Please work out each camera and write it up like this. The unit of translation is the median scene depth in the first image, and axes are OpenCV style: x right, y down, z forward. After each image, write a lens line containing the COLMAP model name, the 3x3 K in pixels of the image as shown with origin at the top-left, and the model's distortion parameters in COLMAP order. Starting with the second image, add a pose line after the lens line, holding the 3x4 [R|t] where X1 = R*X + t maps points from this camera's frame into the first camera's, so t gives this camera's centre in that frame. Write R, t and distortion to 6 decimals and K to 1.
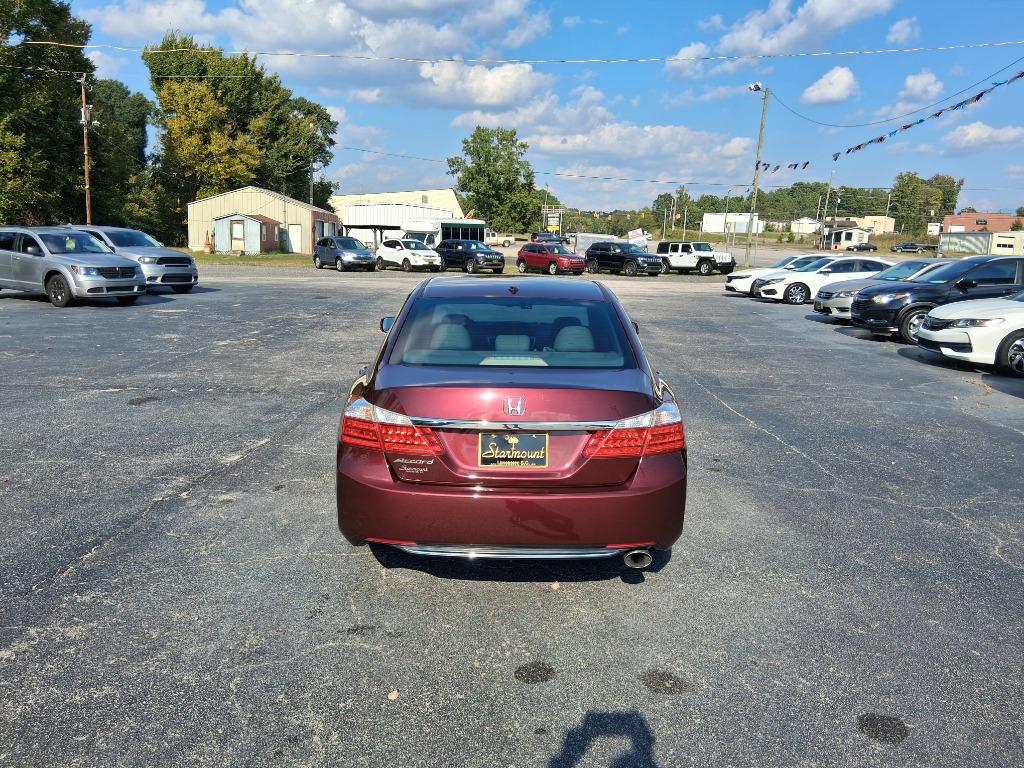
lens RADIAL K [[781.5, 0, 516.0], [0, 781.5, 382.2], [0, 0, 1]] dist [0.104019, -0.181100]
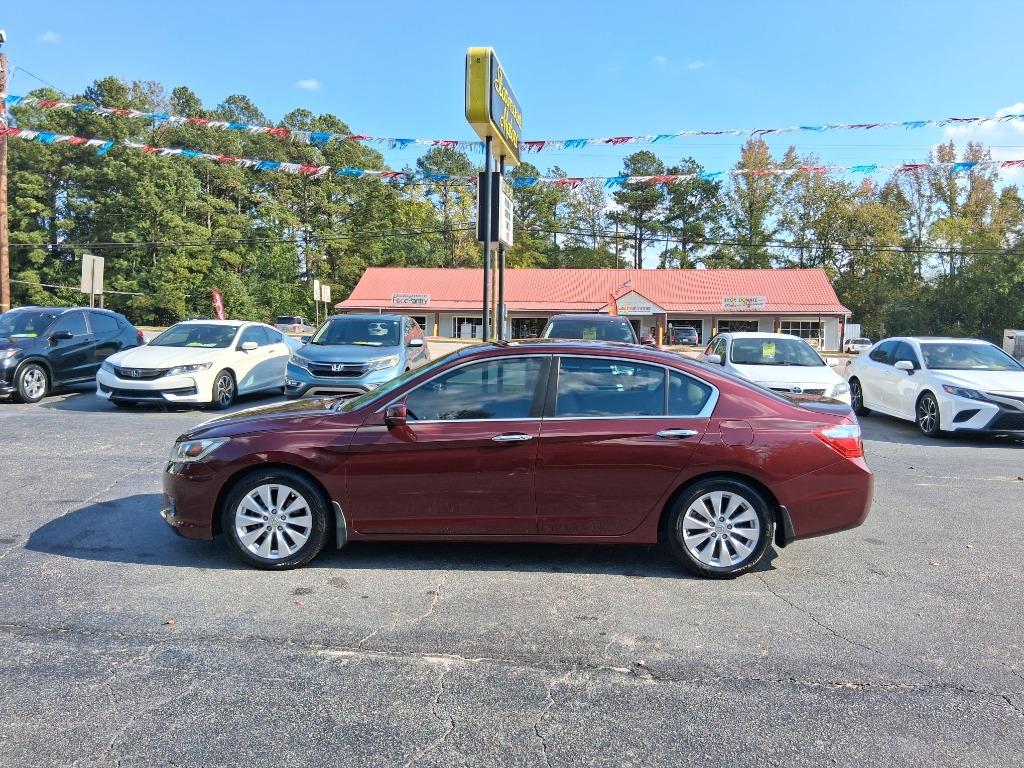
lens RADIAL K [[781.5, 0, 516.0], [0, 781.5, 382.2], [0, 0, 1]] dist [0.104019, -0.181100]
pose [[0.022287, -0.104689, 0.994255, -0.131142], [0.157825, 0.982400, 0.099903, -0.023338], [-0.987216, 0.154692, 0.038417, 0.123261]]
